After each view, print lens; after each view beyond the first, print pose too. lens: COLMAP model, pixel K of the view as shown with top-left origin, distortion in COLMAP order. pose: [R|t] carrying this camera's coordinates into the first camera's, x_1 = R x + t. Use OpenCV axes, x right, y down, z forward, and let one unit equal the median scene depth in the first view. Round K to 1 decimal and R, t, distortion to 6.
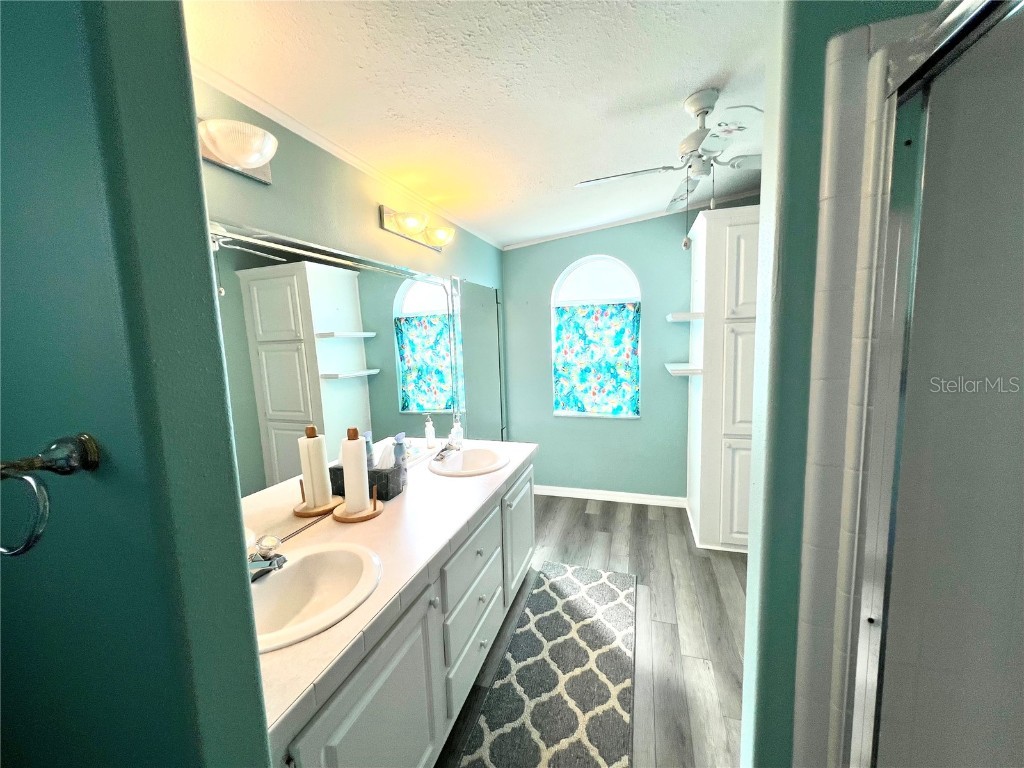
lens RADIAL K [[409.8, 0, 510.3], [0, 409.8, 381.5], [0, 0, 1]] dist [-0.001557, 0.000558]
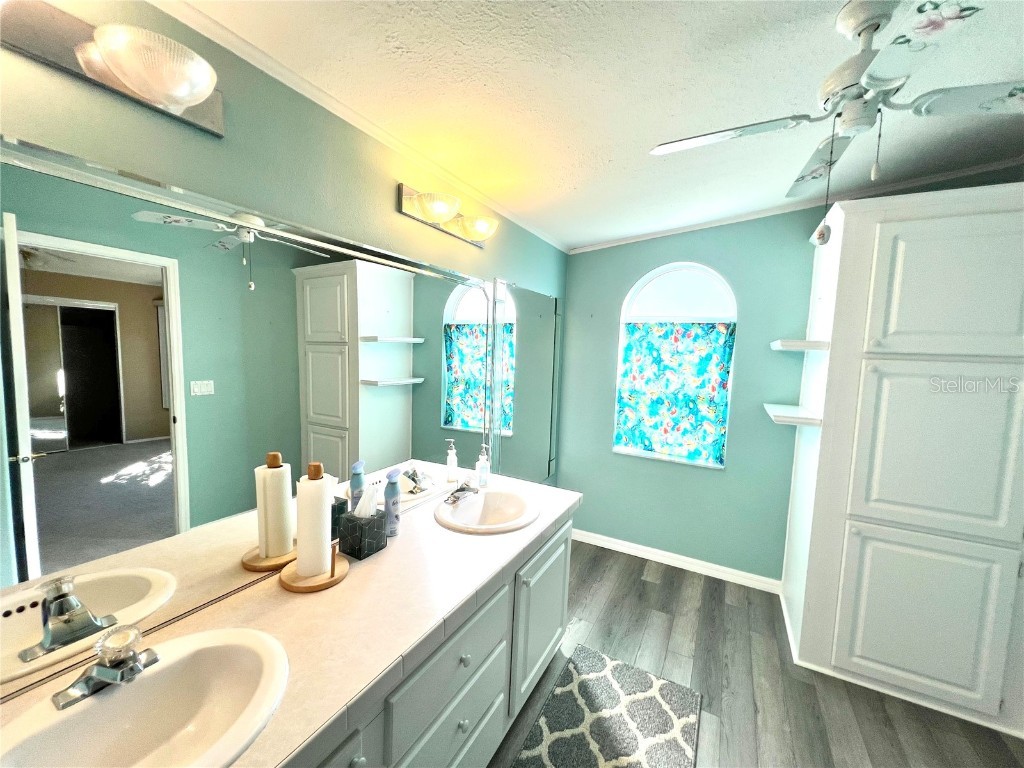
lens RADIAL K [[409.8, 0, 510.3], [0, 409.8, 381.5], [0, 0, 1]] dist [-0.001557, 0.000558]
pose [[0.979701, 0.084409, -0.181826, 0.046044], [-0.089532, 0.995780, -0.020141, -0.027090], [0.179359, 0.036011, 0.983124, 0.155640]]
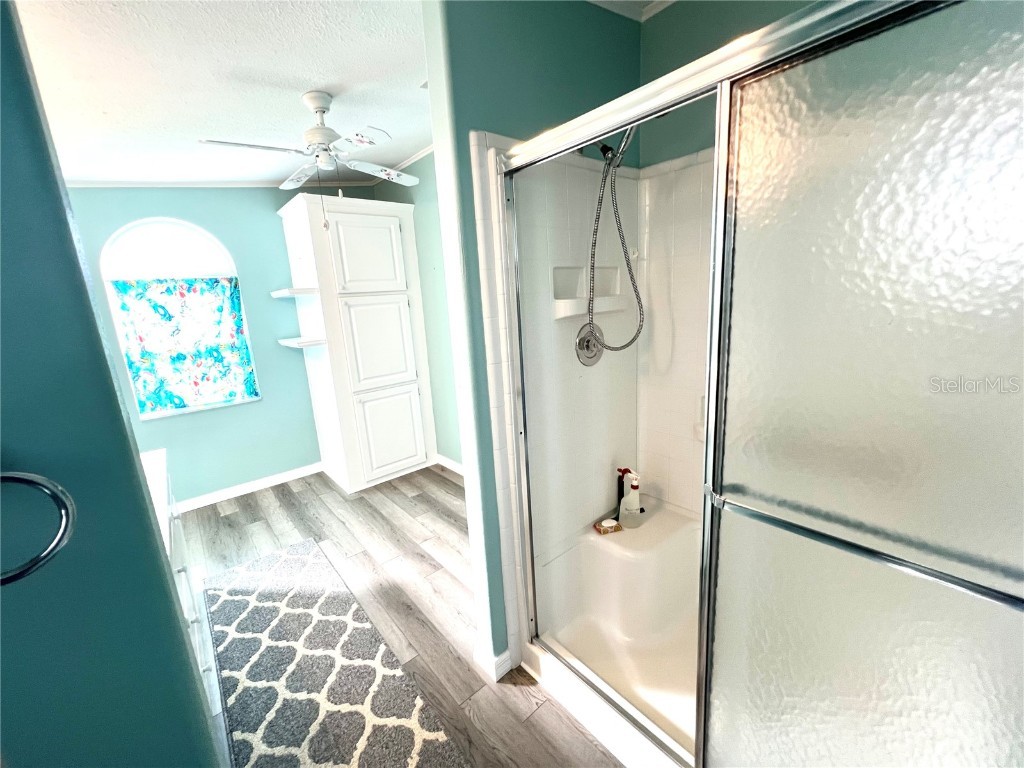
lens RADIAL K [[409.8, 0, 510.3], [0, 409.8, 381.5], [0, 0, 1]] dist [-0.001557, 0.000558]
pose [[0.529008, -0.176500, 0.830059, -0.176515], [0.139320, 0.982923, 0.120214, 0.015599], [-0.837102, 0.052050, 0.544564, -0.020022]]
